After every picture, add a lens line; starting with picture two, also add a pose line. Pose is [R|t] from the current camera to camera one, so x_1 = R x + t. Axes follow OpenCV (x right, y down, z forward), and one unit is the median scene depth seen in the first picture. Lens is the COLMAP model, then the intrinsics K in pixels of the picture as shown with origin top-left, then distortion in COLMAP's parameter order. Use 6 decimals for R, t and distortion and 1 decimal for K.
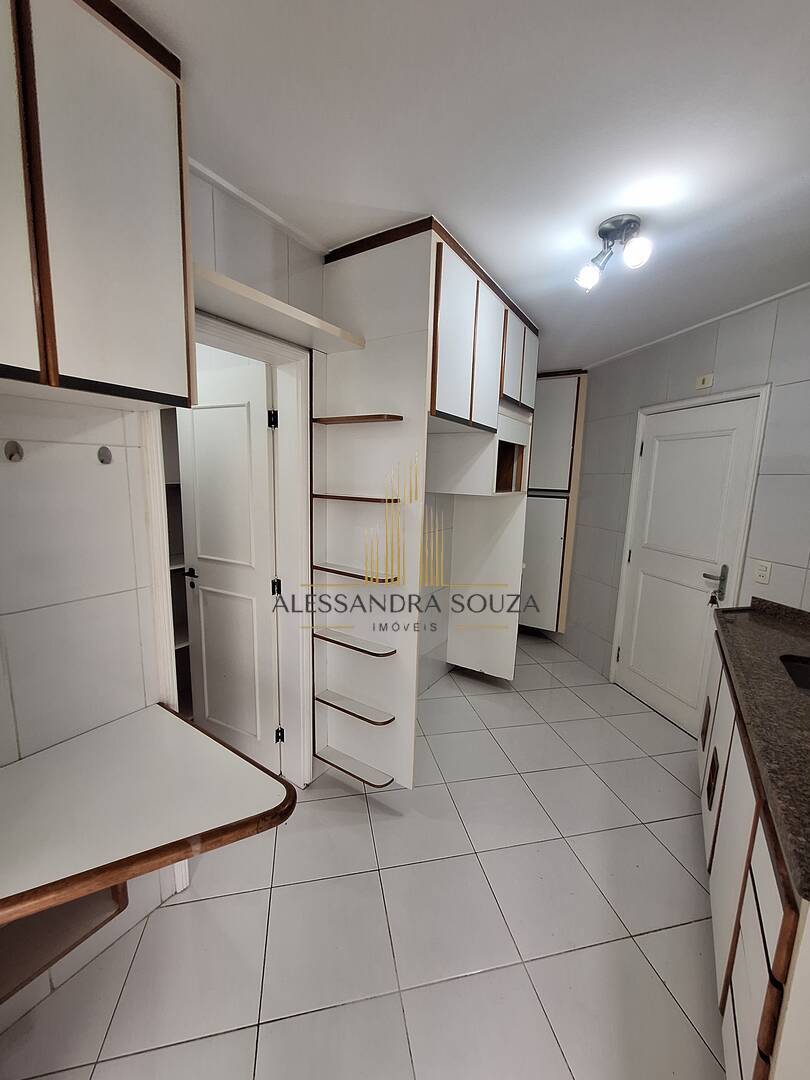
lens RADIAL K [[421.8, 0, 404.7], [0, 421.8, 543.7], [0, 0, 1]] dist [-0.010263, 0.002397]
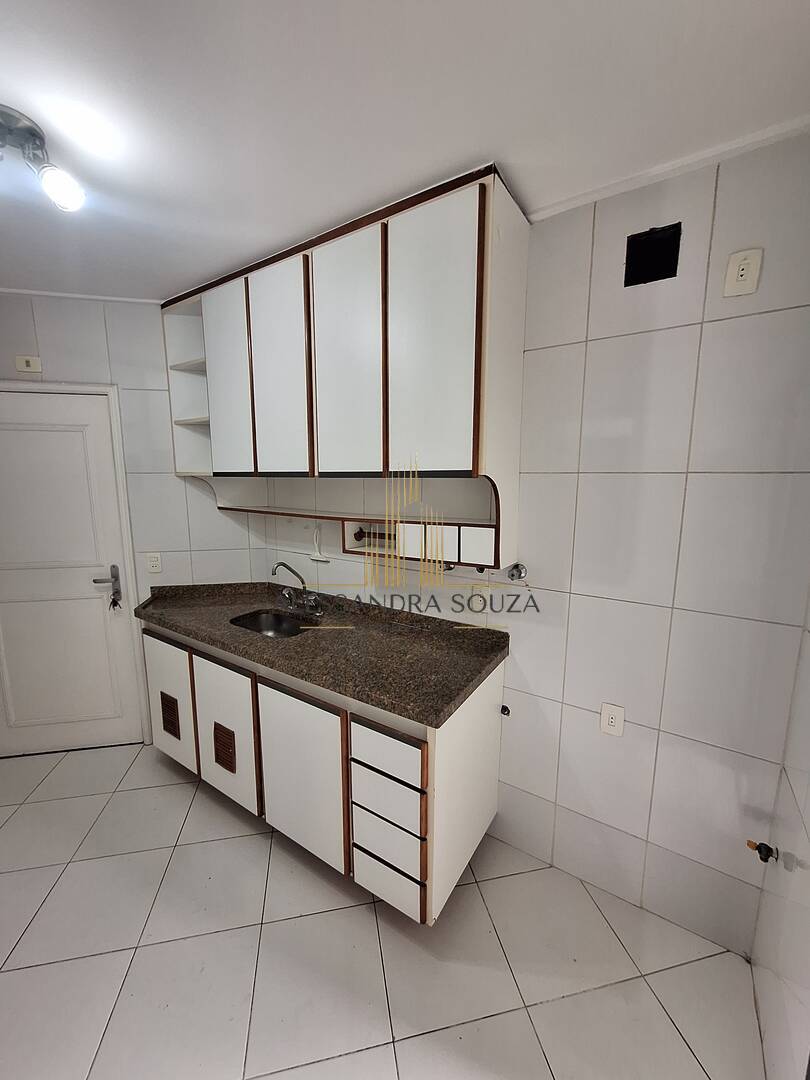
lens RADIAL K [[421.8, 0, 401.6], [0, 421.8, 544.0], [0, 0, 1]] dist [-0.010263, 0.002397]
pose [[0.017936, -0.187050, 0.982187, -0.227081], [0.158443, 0.970464, 0.181924, -0.086806], [-0.987205, 0.152357, 0.047043, 0.350039]]
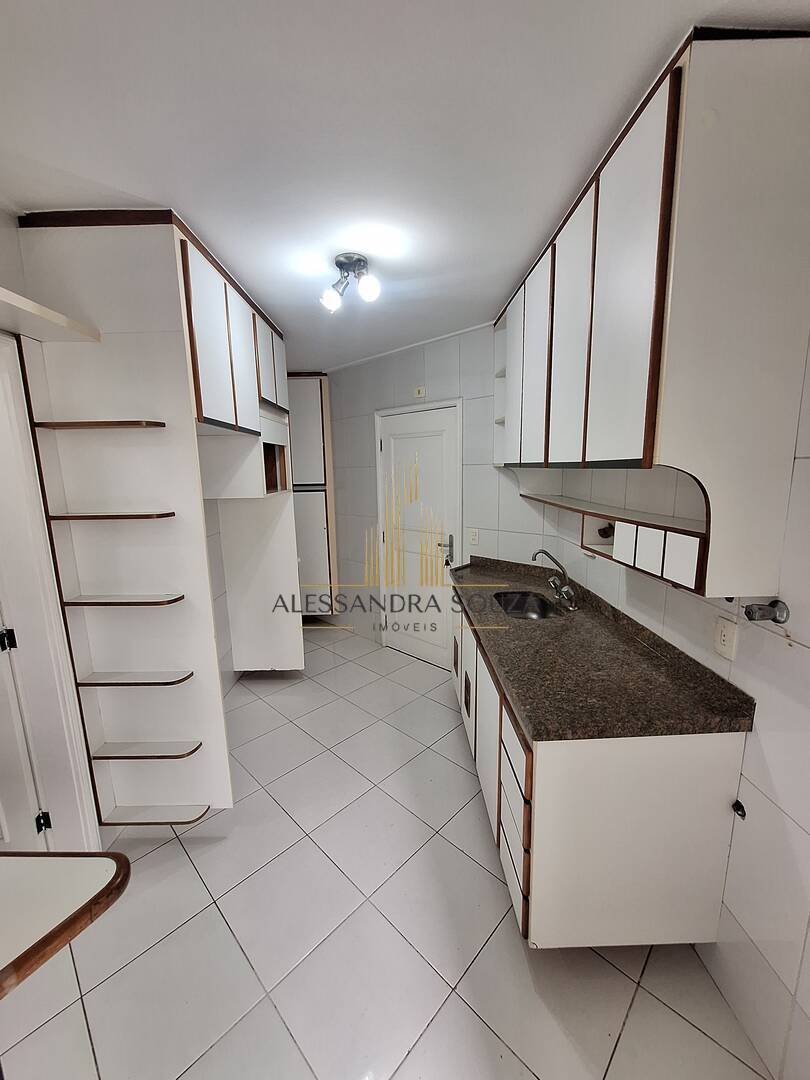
lens RADIAL K [[421.8, 0, 403.3], [0, 421.8, 543.3], [0, 0, 1]] dist [-0.010263, 0.002397]
pose [[0.835026, -0.140636, 0.531933, -0.081472], [0.129698, 0.989850, 0.058104, -0.023315], [-0.534705, 0.020473, 0.844791, -0.041188]]
